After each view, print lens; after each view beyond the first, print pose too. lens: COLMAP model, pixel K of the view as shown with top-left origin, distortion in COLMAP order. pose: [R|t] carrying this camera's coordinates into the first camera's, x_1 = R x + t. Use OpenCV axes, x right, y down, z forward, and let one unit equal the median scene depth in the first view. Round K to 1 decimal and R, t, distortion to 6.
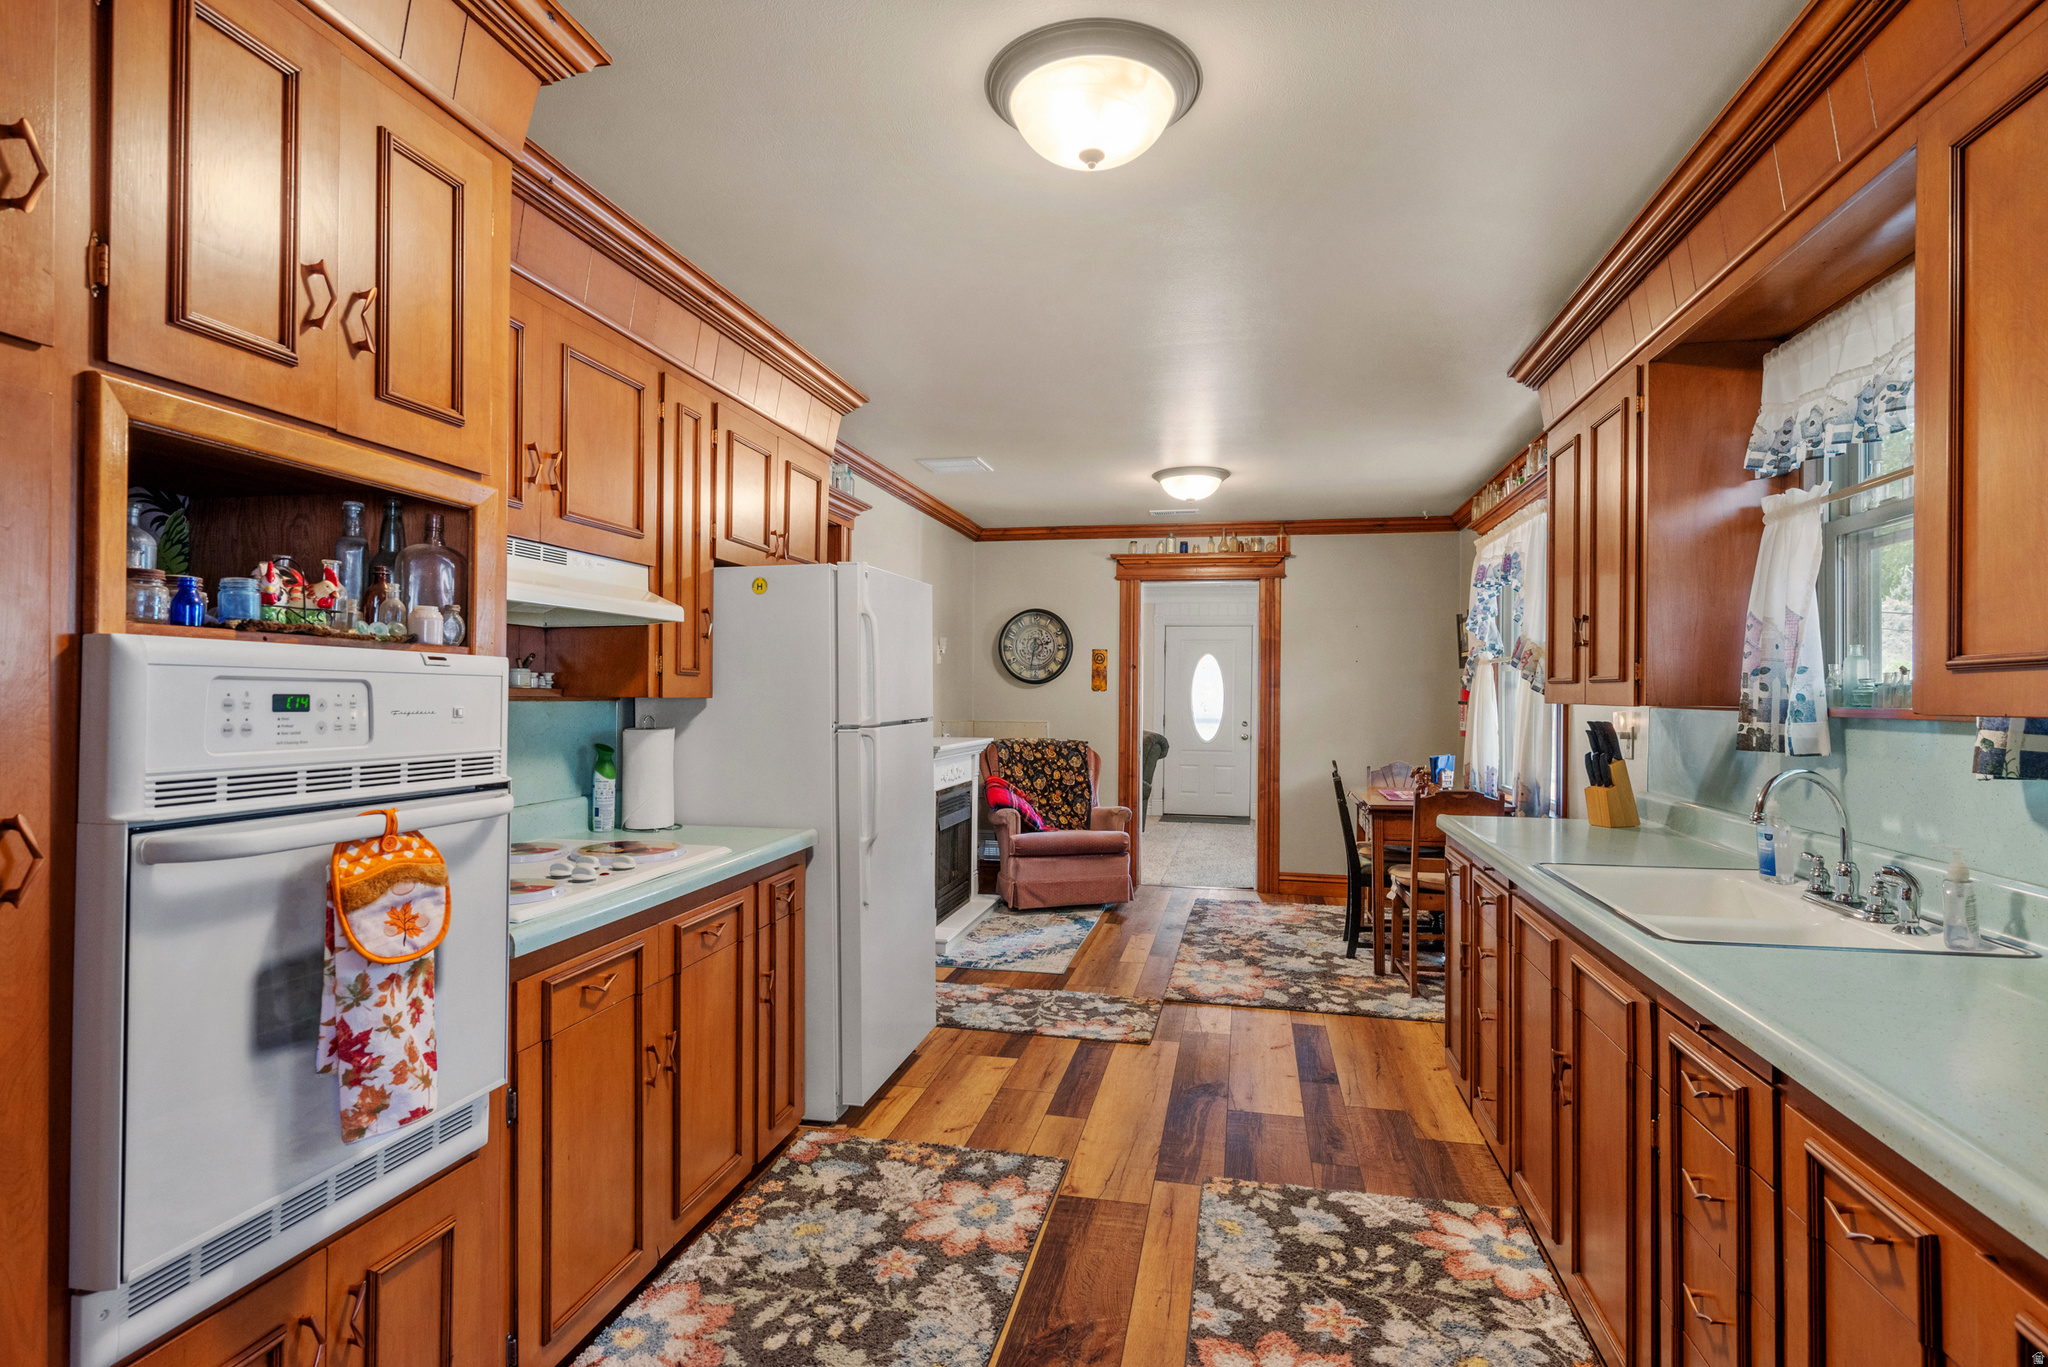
lens RADIAL K [[1021.9, 0, 1032.9], [0, 1021.9, 692.6], [0, 0, 1]] dist [0.000516, 0.000258]
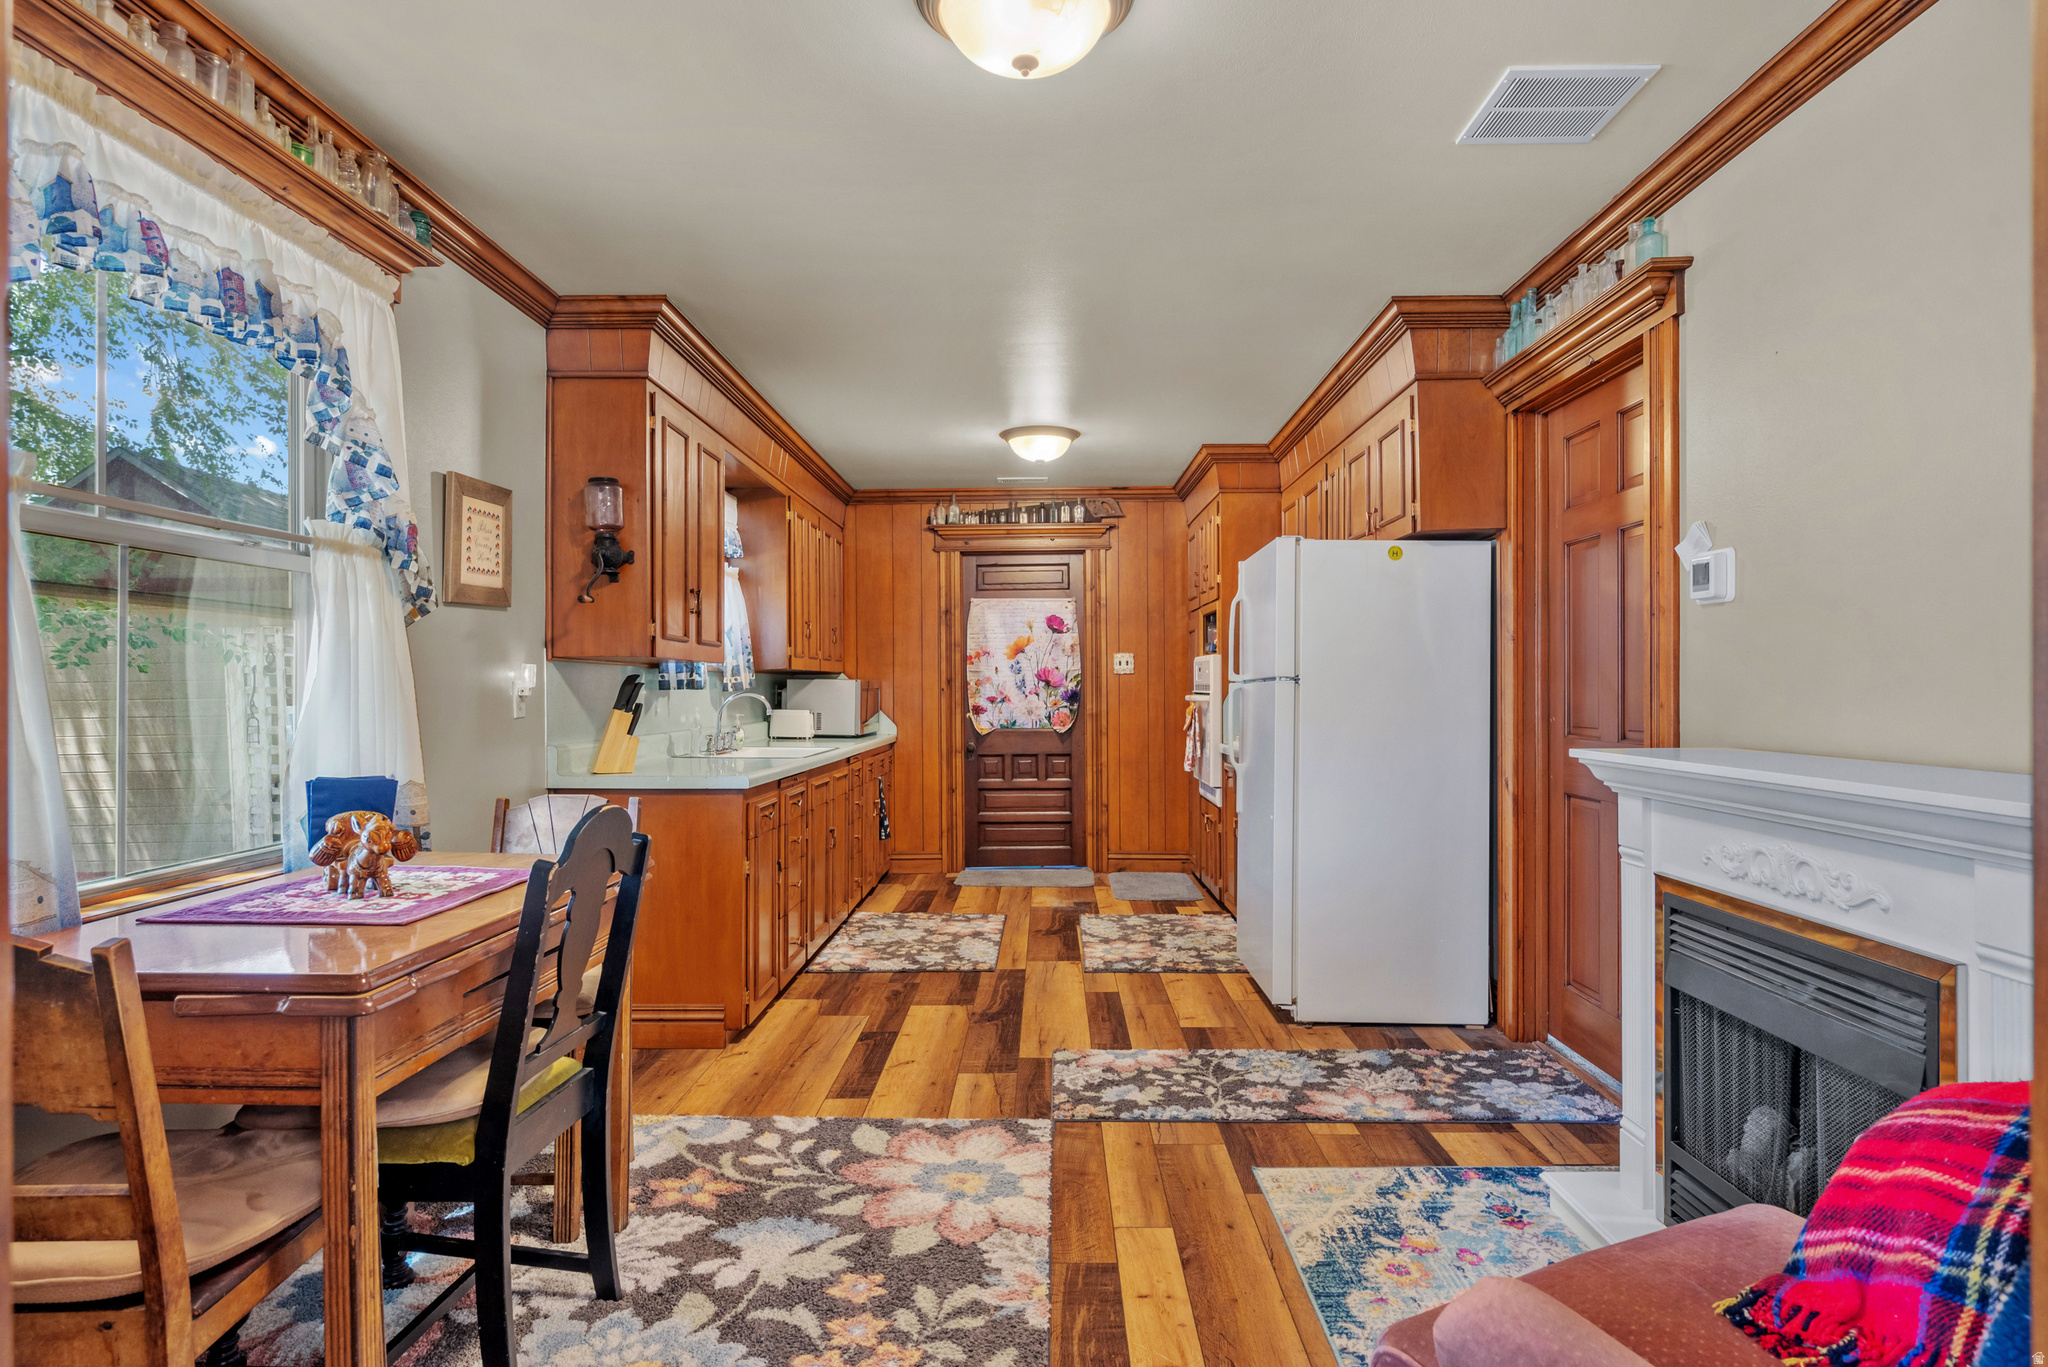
lens RADIAL K [[1128.9, 0, 1024.0], [0, 1128.9, 683.5], [0, 0, 1]] dist [-0.000821, -0.000098]
pose [[-0.983304, -0.006137, -0.181867, 0.246670], [-0.004692, 0.999954, -0.008373, 0.030743], [0.181910, -0.007380, -0.983287, 1.519232]]
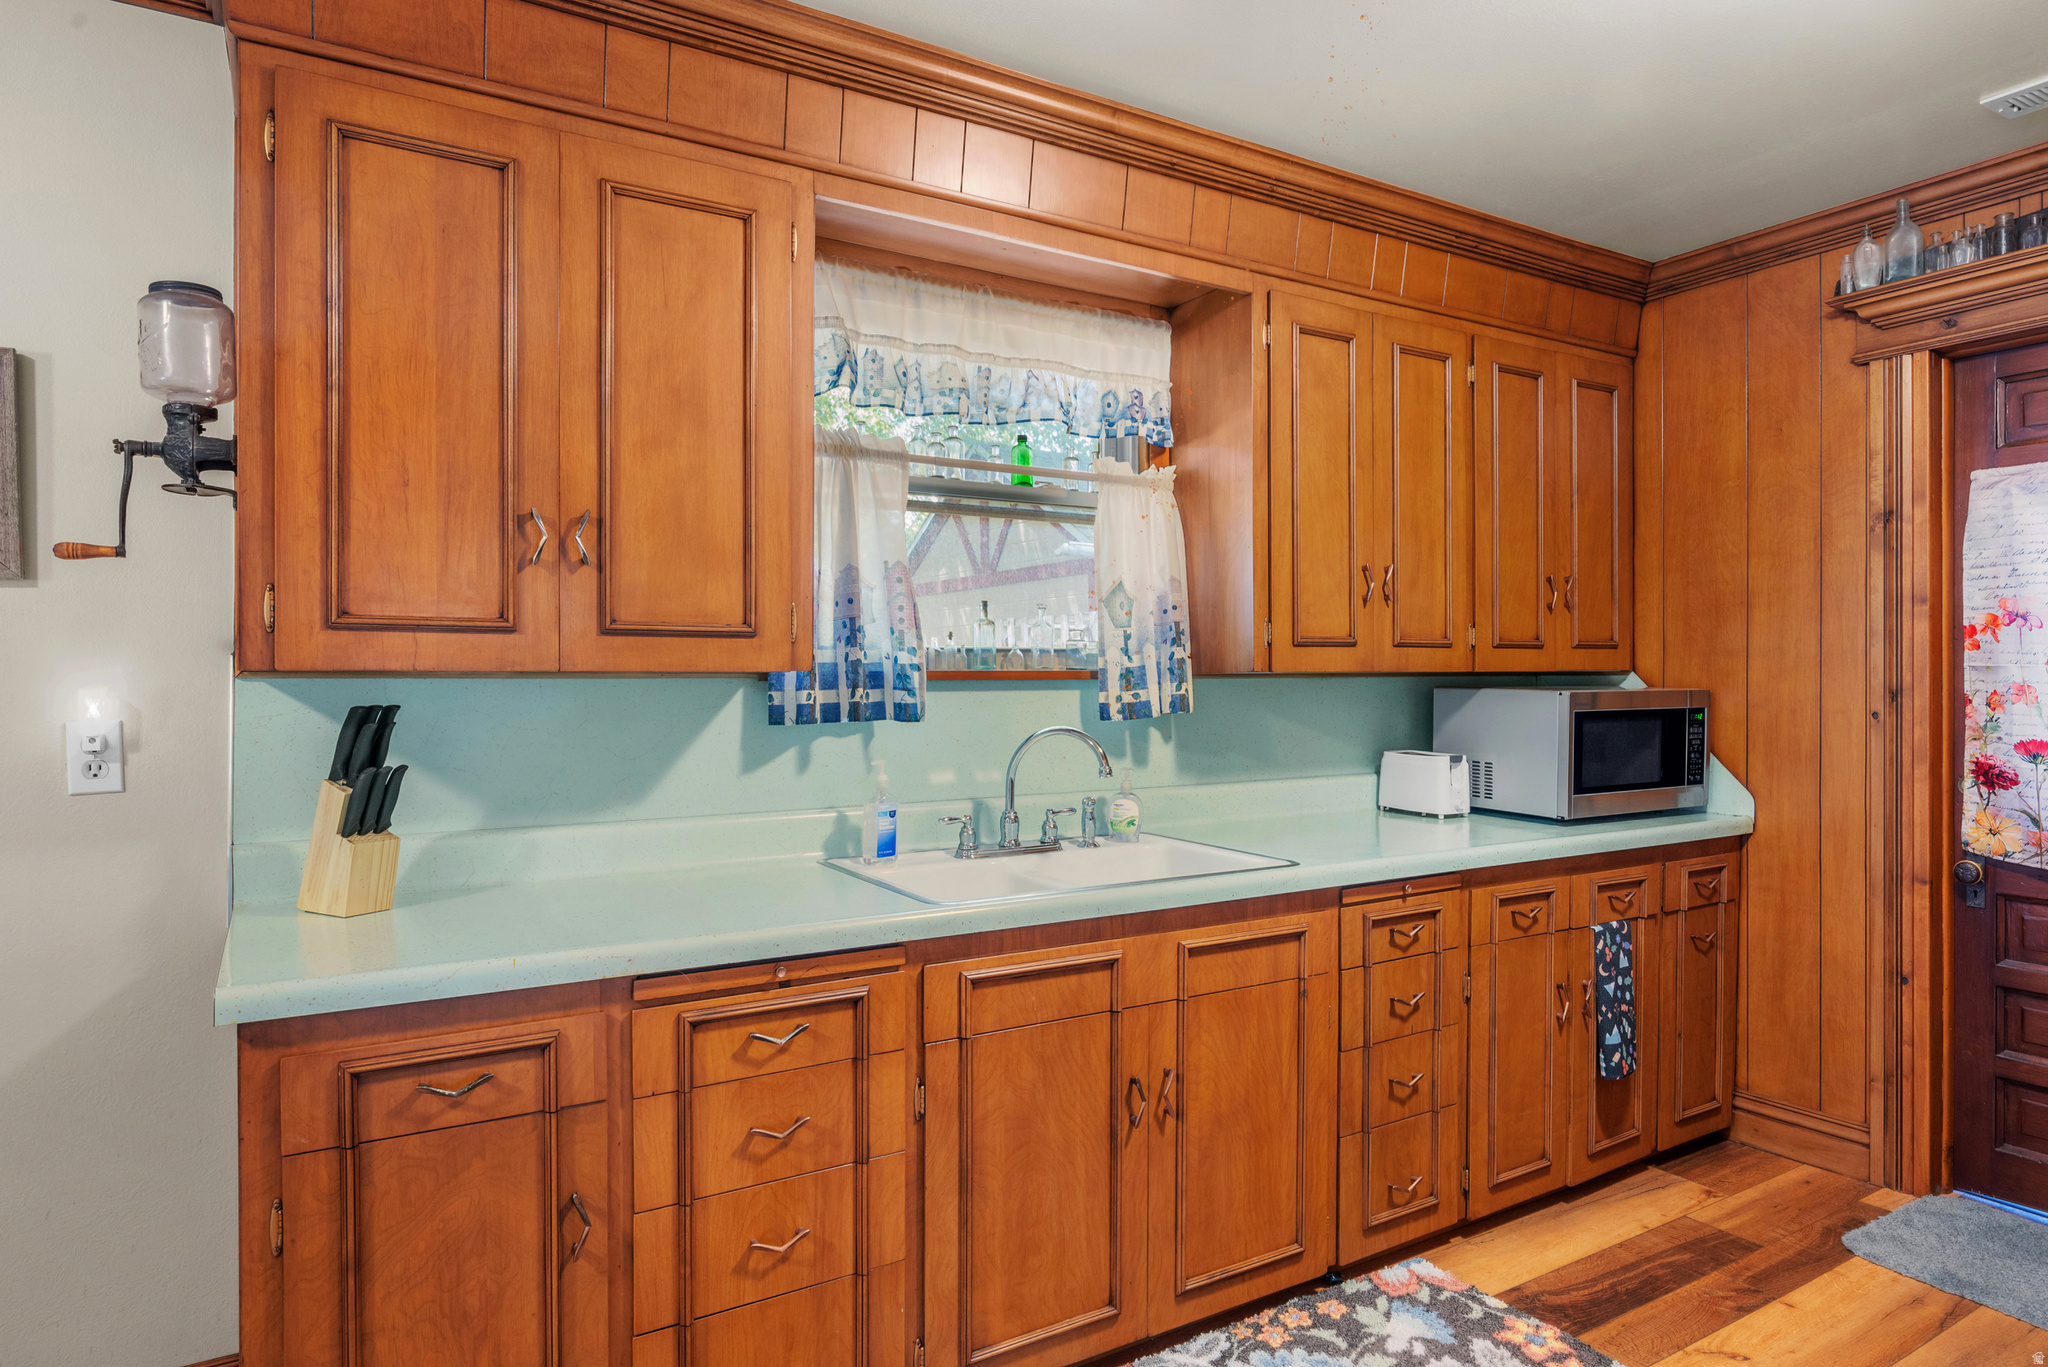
lens RADIAL K [[1199.8, 0, 1024.0], [0, 1199.8, 683.5], [0, 0, 1]] dist [-0.000095, -0.001608]
pose [[-0.681606, -0.011999, 0.731621, -0.068104], [-0.004896, 0.999918, 0.011838, 0.005647], [-0.731703, 0.004486, -0.681609, 0.785878]]
